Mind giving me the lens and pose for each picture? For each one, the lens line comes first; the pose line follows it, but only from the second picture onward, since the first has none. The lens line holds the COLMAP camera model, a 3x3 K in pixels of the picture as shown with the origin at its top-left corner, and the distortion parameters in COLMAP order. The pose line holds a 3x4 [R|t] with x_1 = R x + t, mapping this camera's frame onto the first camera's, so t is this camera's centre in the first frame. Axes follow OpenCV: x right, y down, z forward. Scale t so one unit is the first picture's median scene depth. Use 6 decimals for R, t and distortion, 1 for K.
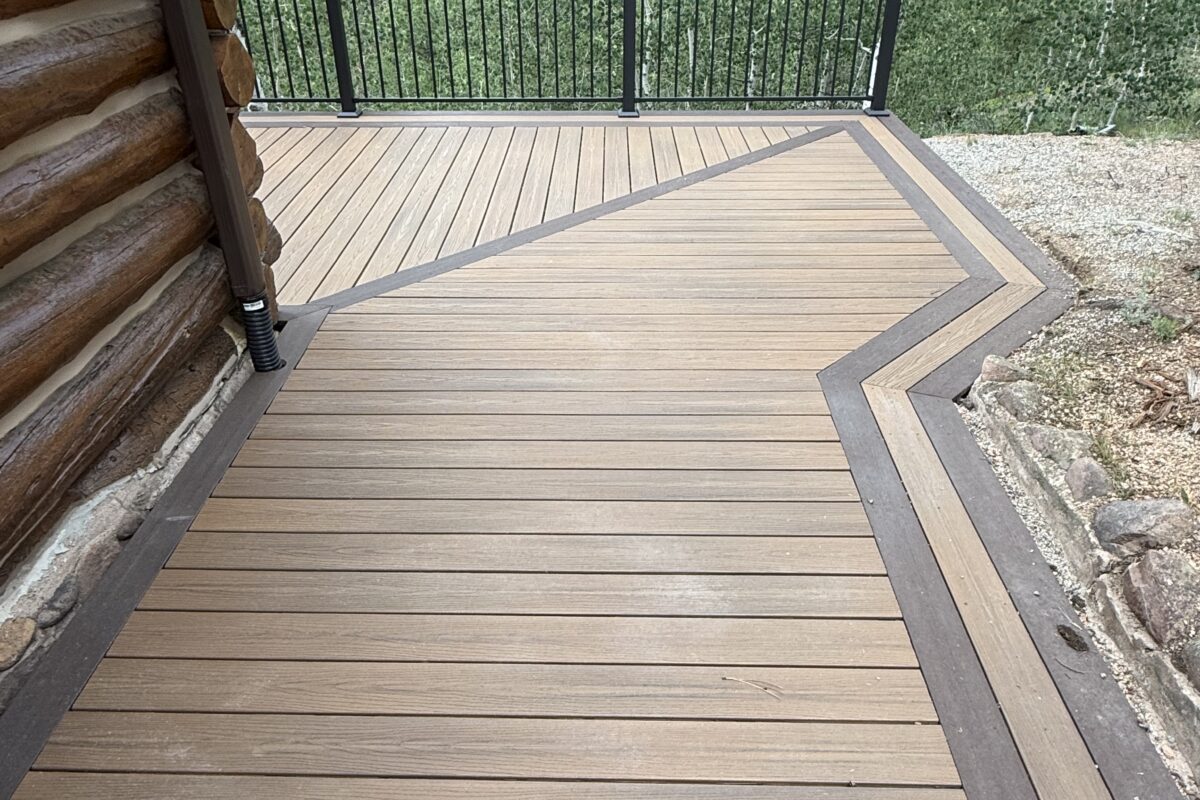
lens RADIAL K [[888.3, 0, 600.0], [0, 888.3, 400.0], [0, 0, 1]] dist [-0.000232, 0.003301]
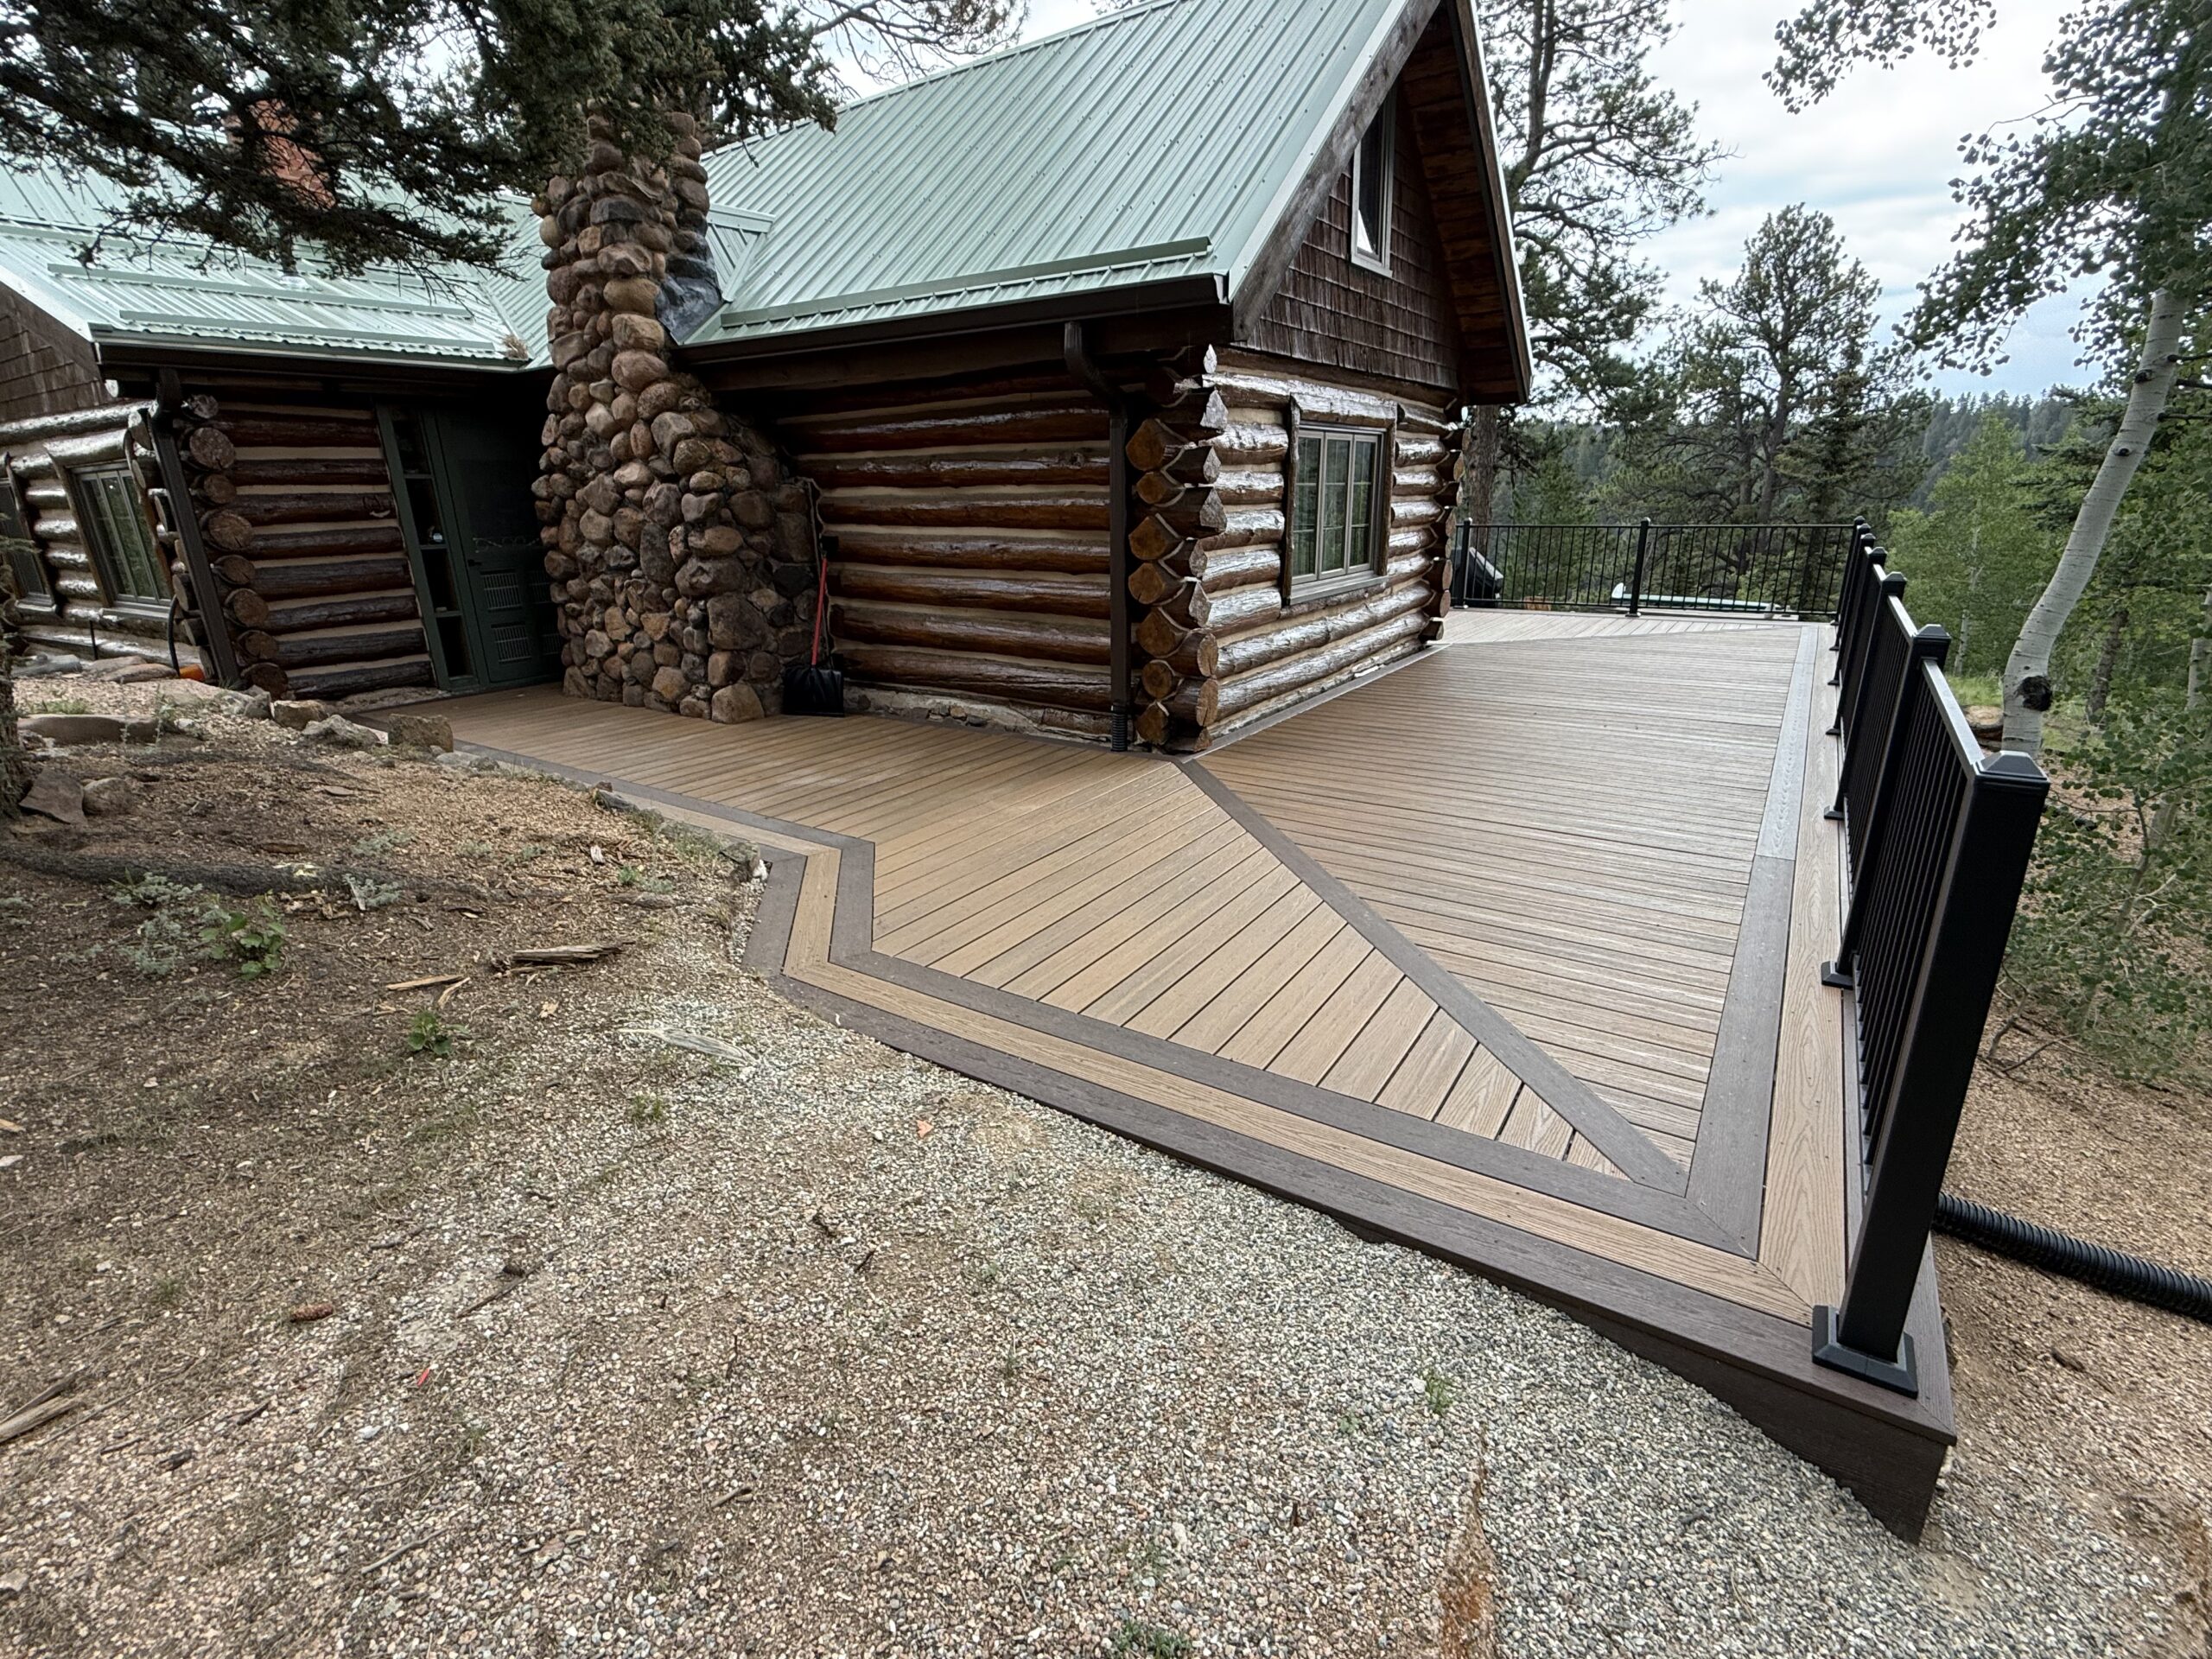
lens RADIAL K [[1020.3, 0, 1103.0], [0, 1020.3, 826.8], [0, 0, 1]] dist [0.002054, -0.000423]
pose [[-0.544669, 0.277539, -0.791396, 1.130957], [-0.423627, 0.723365, 0.545236, -0.910552], [0.723793, 0.632230, -0.276421, 1.512104]]
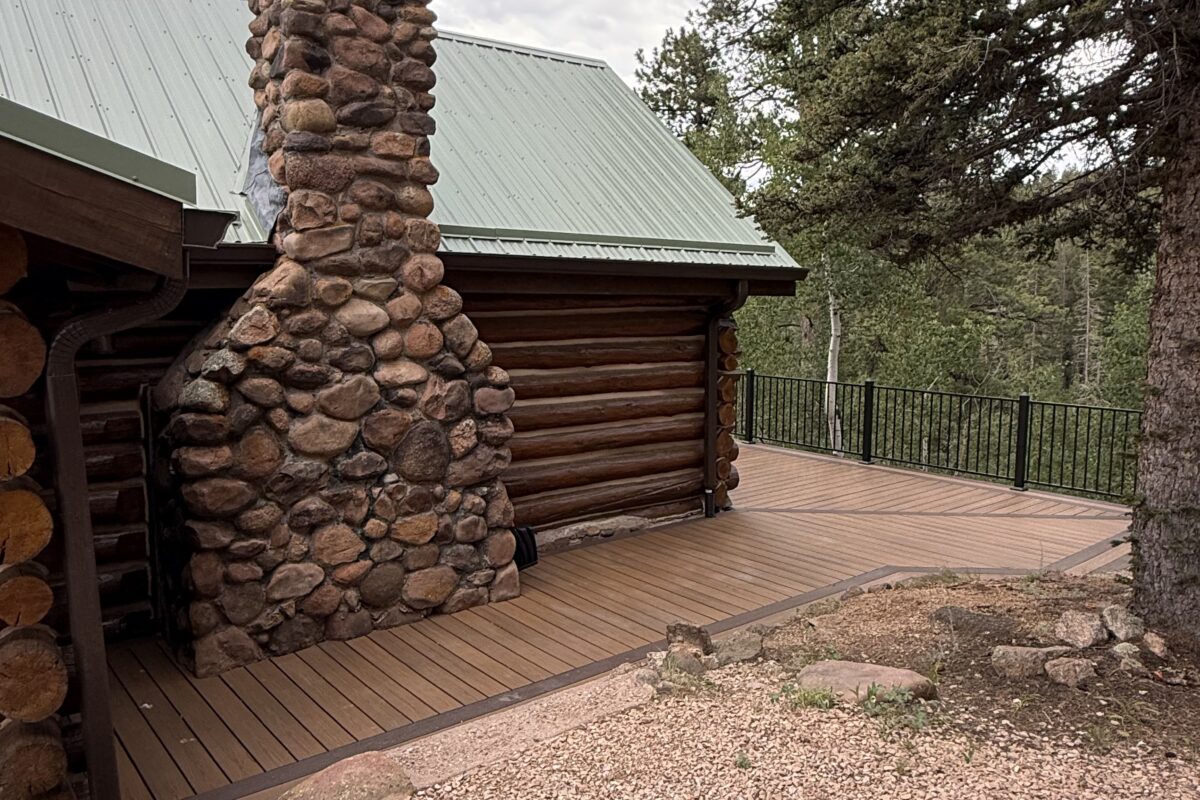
lens RADIAL K [[888.3, 0, 600.0], [0, 888.3, 400.0], [0, 0, 1]] dist [-0.000232, 0.003301]
pose [[0.652011, 0.099982, -0.751588, 1.325204], [-0.405791, 0.883366, -0.234516, 0.394746], [0.640480, 0.457895, 0.616537, -0.979495]]
